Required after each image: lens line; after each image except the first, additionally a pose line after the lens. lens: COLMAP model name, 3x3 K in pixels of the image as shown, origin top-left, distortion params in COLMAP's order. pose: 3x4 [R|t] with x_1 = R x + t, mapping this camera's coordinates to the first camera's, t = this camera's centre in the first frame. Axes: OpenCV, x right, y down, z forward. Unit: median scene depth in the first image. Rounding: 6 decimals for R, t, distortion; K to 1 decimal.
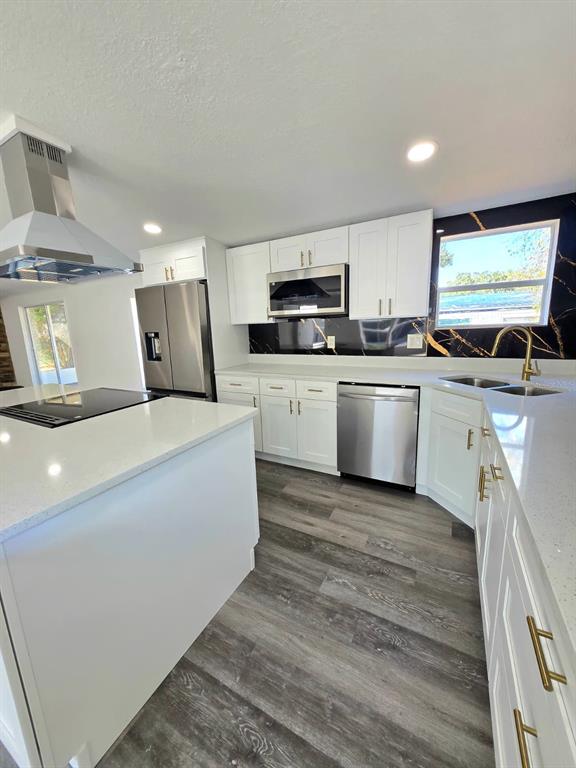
lens RADIAL K [[302.3, 0, 282.5], [0, 302.3, 381.6], [0, 0, 1]] dist [0.001470, 0.000471]
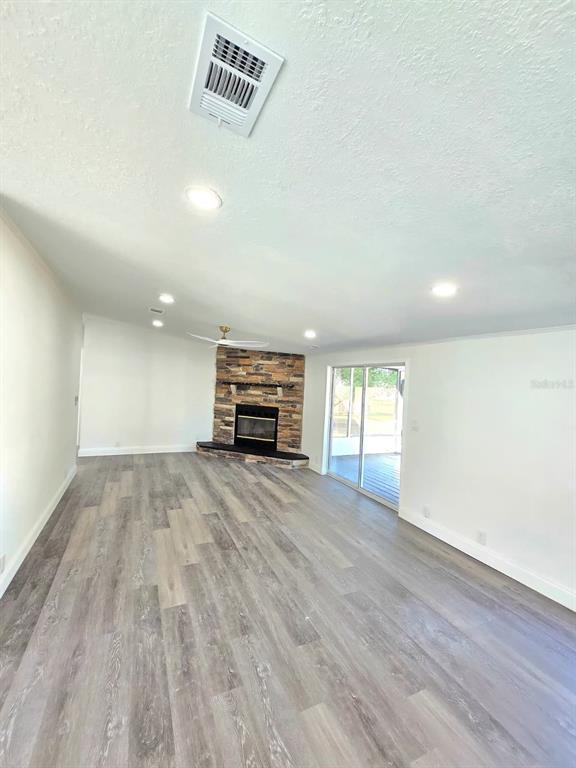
lens RADIAL K [[326.4, 0, 281.0], [0, 326.4, 384.9], [0, 0, 1]] dist [0.001732, 0.001543]
pose [[0.797697, 0.084735, -0.597076, -1.059357], [-0.191109, 0.974569, -0.117015, -0.159370], [0.571977, 0.207449, 0.793604, 0.522141]]
